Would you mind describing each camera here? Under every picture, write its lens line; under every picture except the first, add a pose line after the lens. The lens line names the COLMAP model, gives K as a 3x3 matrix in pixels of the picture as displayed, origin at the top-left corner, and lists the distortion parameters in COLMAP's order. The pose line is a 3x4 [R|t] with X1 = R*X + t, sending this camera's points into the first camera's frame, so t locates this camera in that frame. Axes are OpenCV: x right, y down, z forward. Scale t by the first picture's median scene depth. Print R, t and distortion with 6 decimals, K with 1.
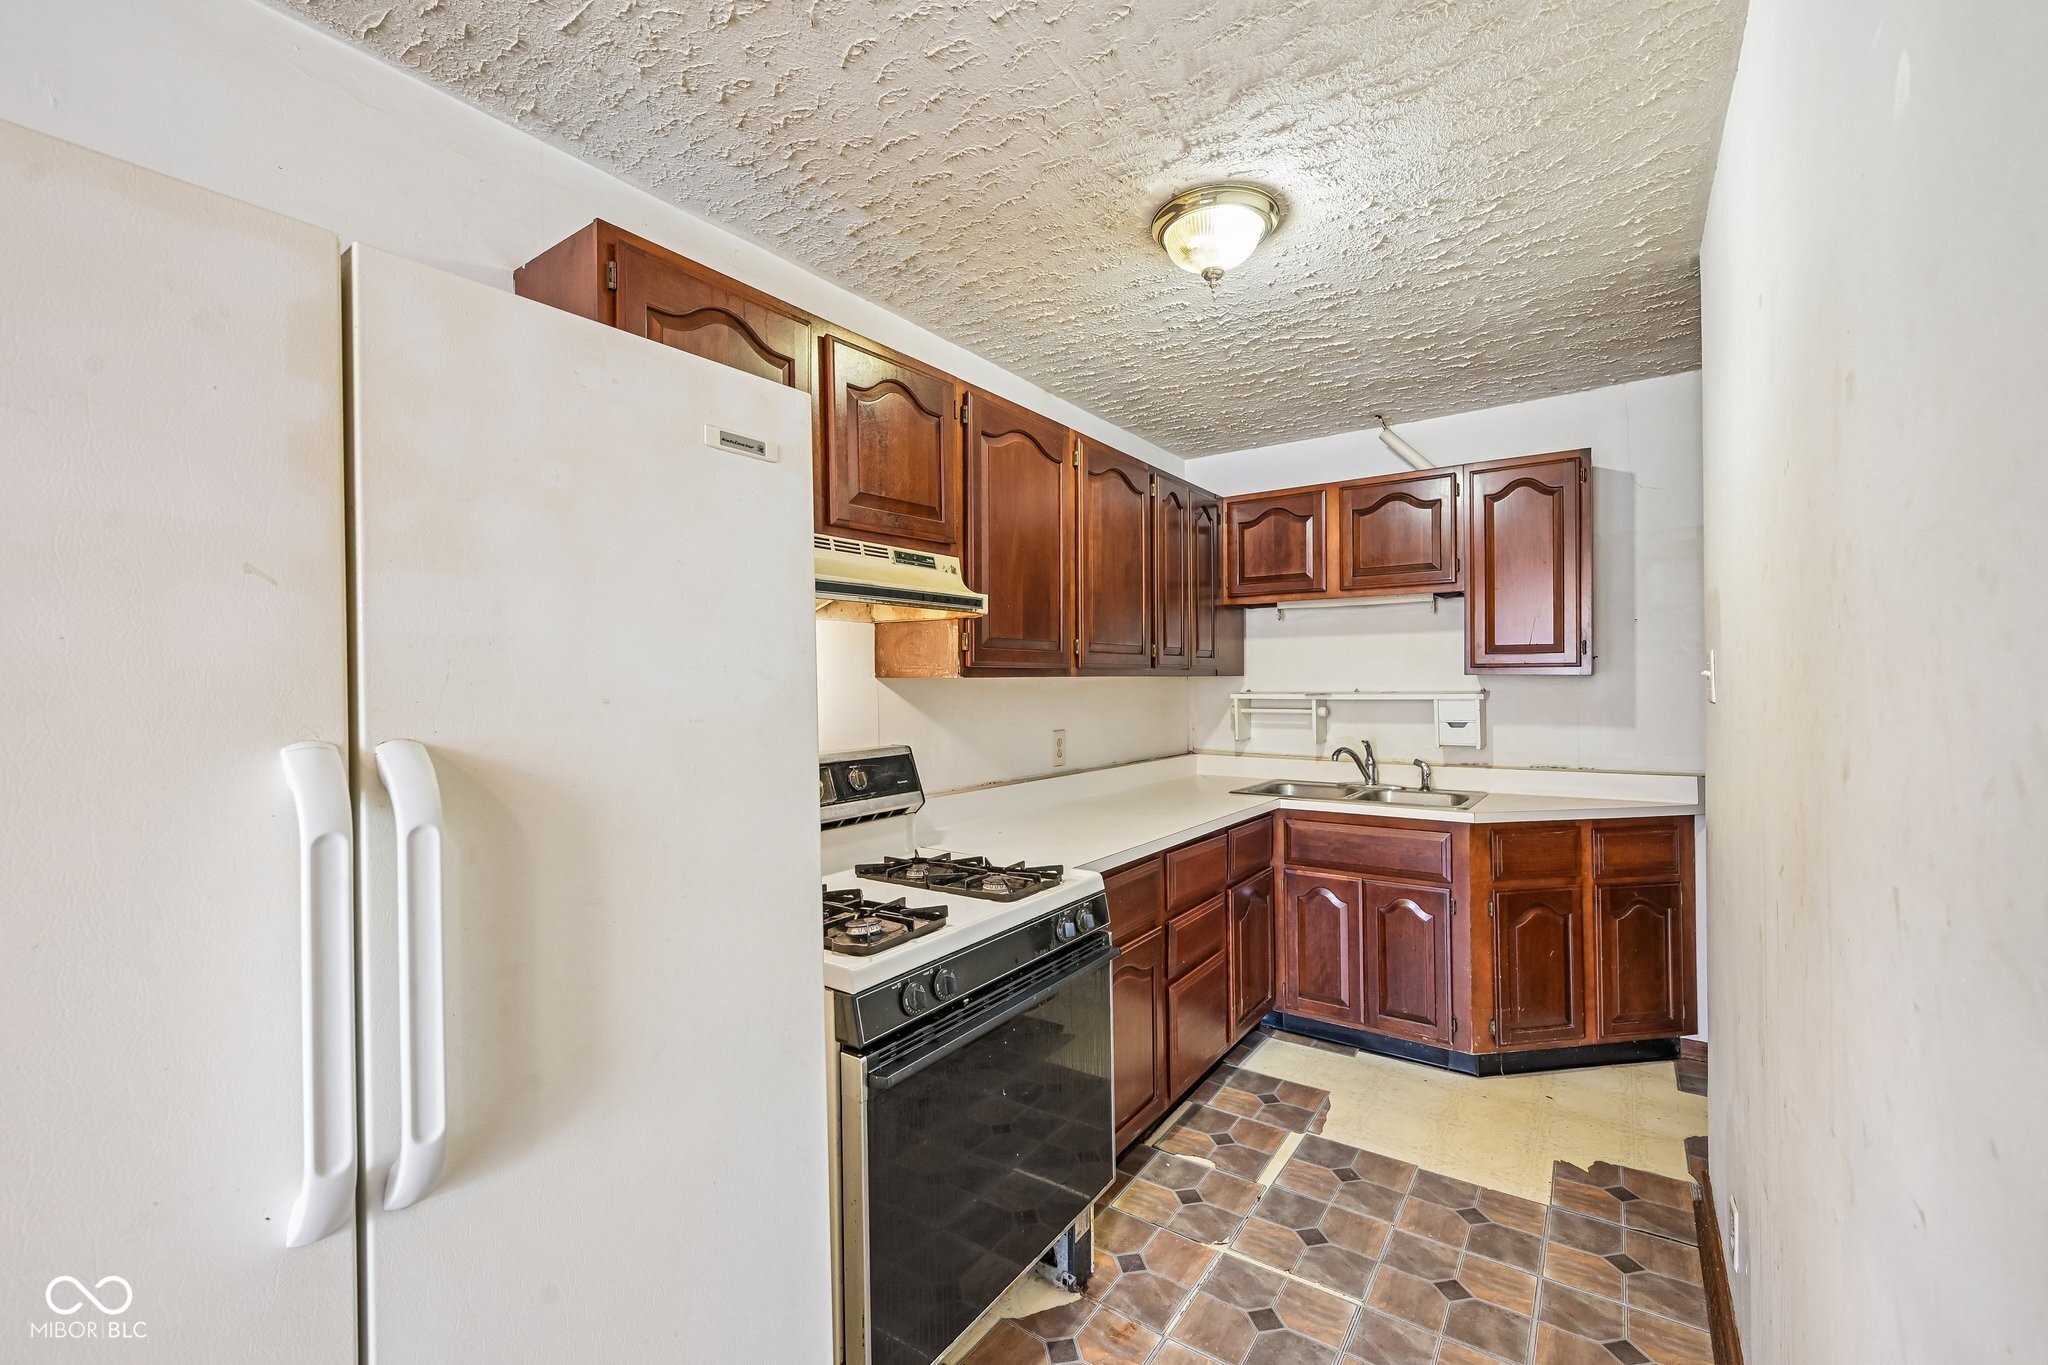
lens RADIAL K [[839.2, 0, 1017.6], [0, 839.2, 678.5], [0, 0, 1]] dist [0.000230, 0.000010]
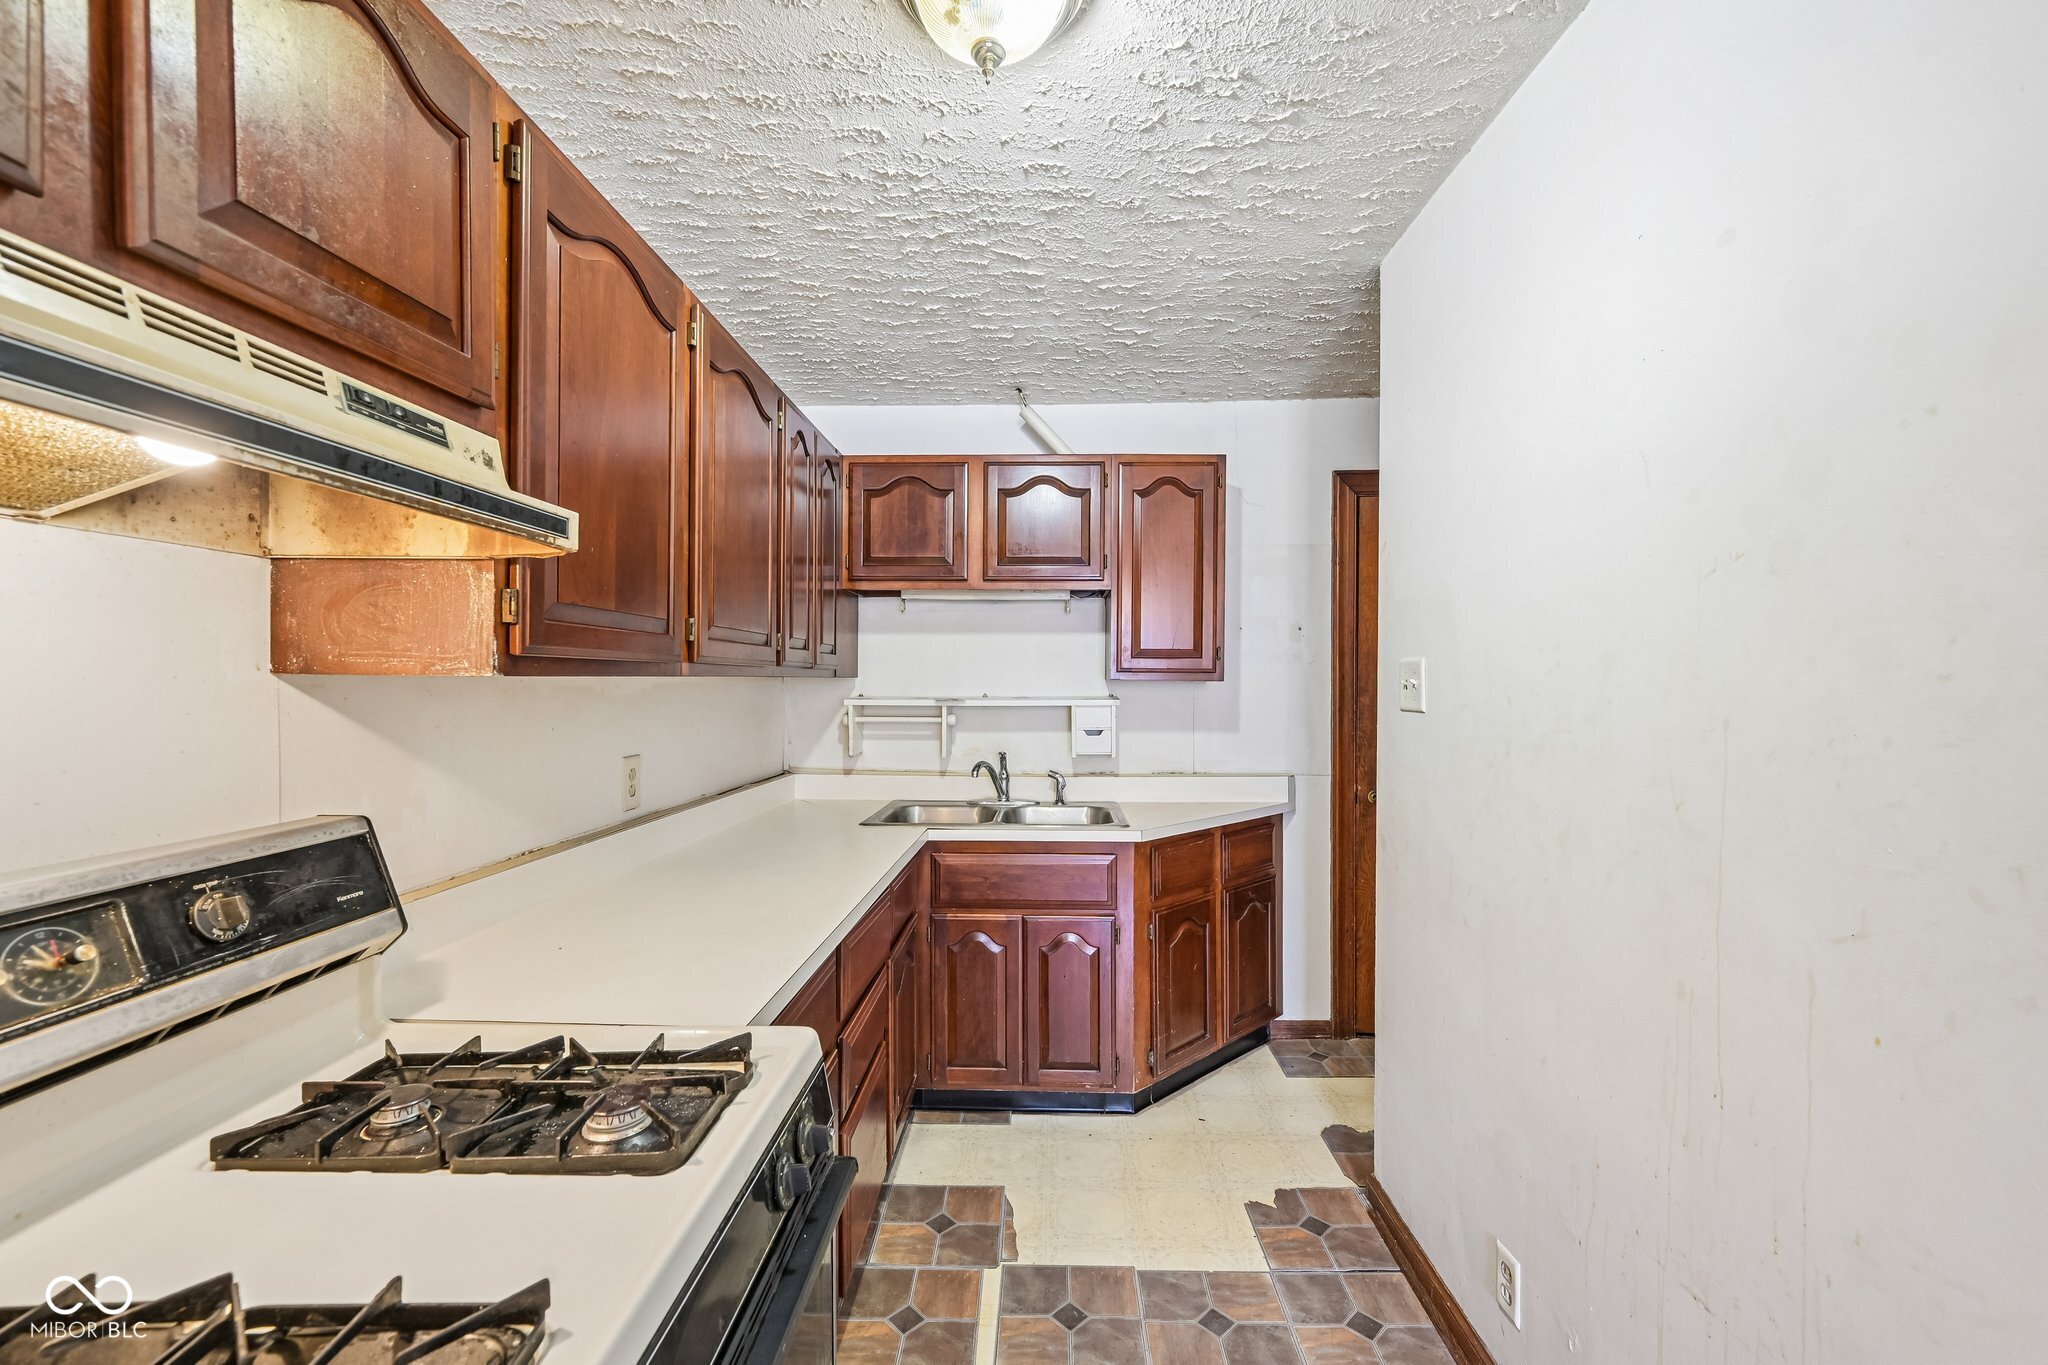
lens RADIAL K [[825.0, 0, 1024.0], [0, 825.0, 682.5], [0, 0, 1]] dist [-0.000441, 0.000218]
pose [[0.831113, 0.008886, 0.556033, -0.063404], [-0.011006, 0.999939, 0.000472, -0.000608], [-0.555995, -0.006512, 0.831160, 0.316305]]
